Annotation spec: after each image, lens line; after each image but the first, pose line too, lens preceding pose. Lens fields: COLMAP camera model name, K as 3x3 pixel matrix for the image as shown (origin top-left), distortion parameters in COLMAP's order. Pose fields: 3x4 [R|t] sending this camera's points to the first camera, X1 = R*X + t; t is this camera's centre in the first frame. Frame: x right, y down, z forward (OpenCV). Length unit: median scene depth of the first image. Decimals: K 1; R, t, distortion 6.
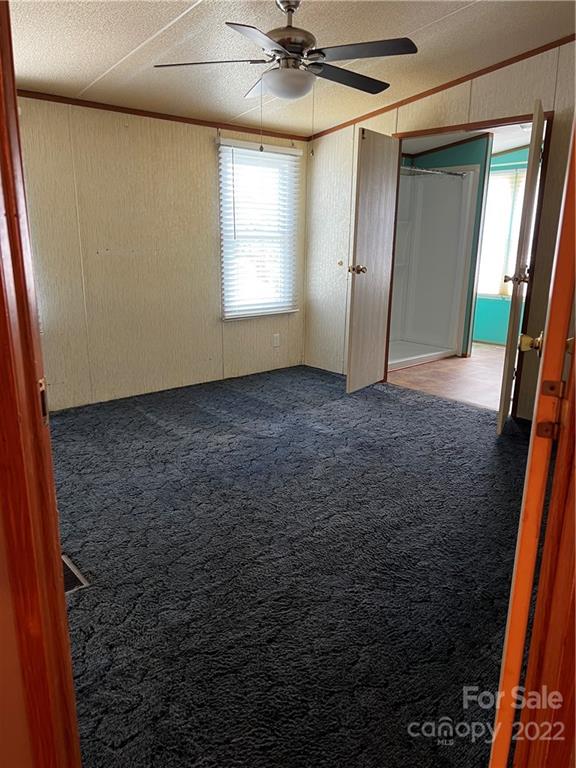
lens RADIAL K [[584.4, 0, 286.6], [0, 584.4, 387.0], [0, 0, 1]] dist [0.052094, -0.054263]
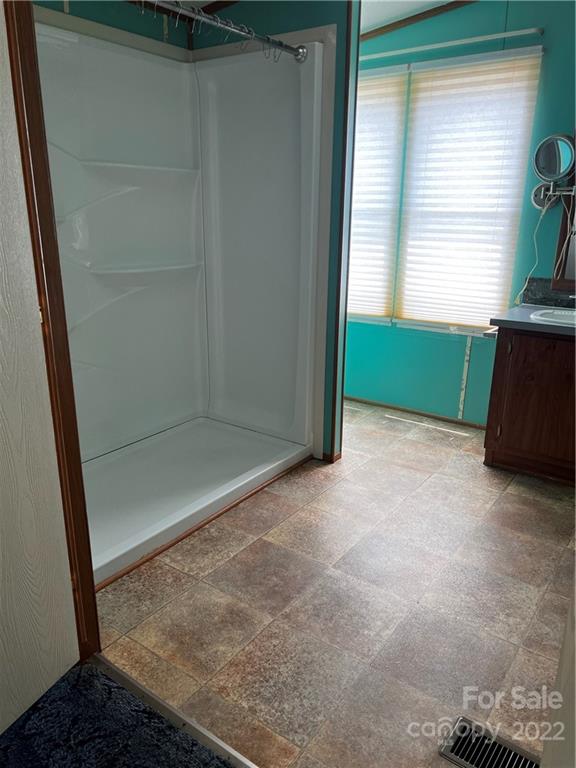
lens RADIAL K [[584.4, 0, 289.2], [0, 584.4, 383.3], [0, 0, 1]] dist [0.052094, -0.054263]
pose [[0.977747, -0.068650, 0.198237, 0.173222], [0.057057, 0.996342, 0.063619, -0.138888], [-0.201879, -0.050892, 0.978087, 0.519304]]
